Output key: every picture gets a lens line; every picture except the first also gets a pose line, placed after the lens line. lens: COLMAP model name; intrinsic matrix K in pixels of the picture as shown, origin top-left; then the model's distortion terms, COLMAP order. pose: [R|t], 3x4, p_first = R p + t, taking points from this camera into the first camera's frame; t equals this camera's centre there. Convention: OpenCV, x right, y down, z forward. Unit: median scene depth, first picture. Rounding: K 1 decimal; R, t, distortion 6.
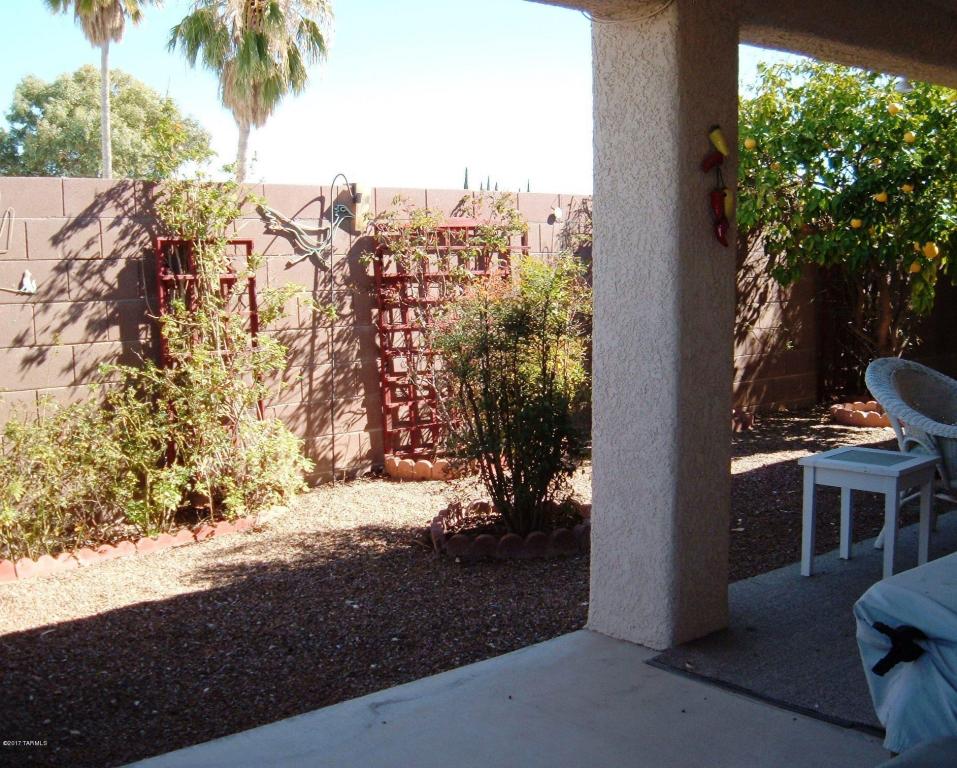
lens RADIAL K [[1123.3, 0, 476.7], [0, 1123.3, 385.1], [0, 0, 1]] dist [-0.133885, 0.000000]
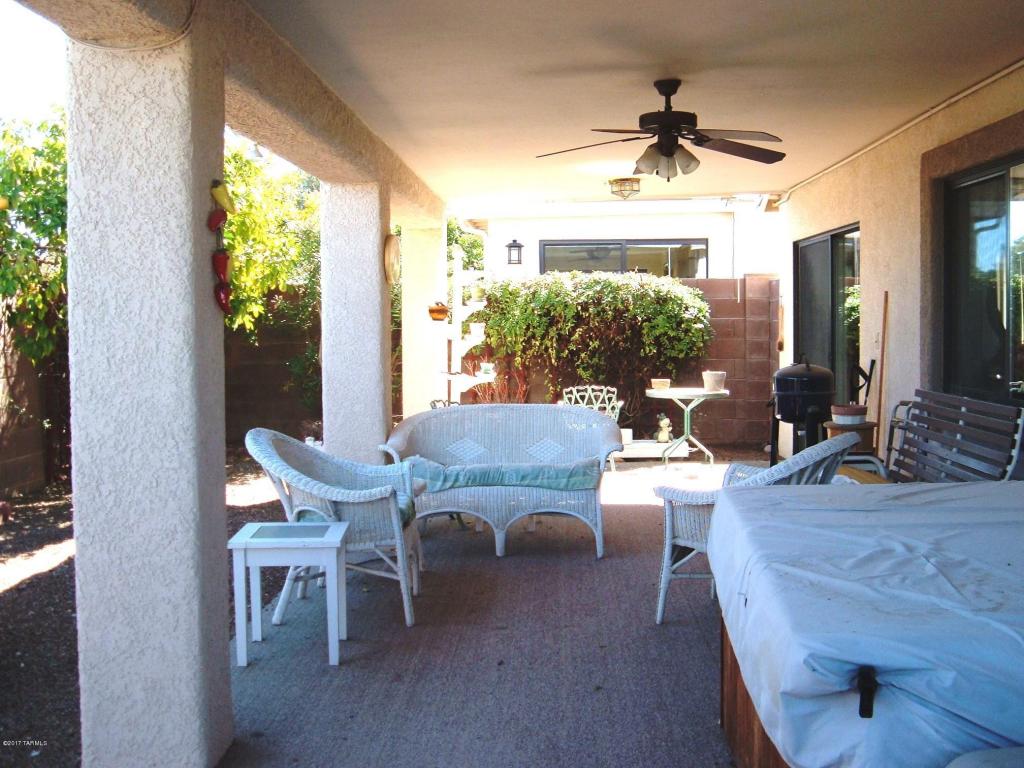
lens RADIAL K [[1123.5, 0, 512.2], [0, 1123.5, 381.2], [0, 0, 1]] dist [-0.119711, 0.000000]
pose [[0.678411, -0.035170, 0.733841, -0.173000], [0.085010, 0.995902, -0.030860, -0.014545], [-0.729748, 0.083320, 0.678620, 0.138528]]
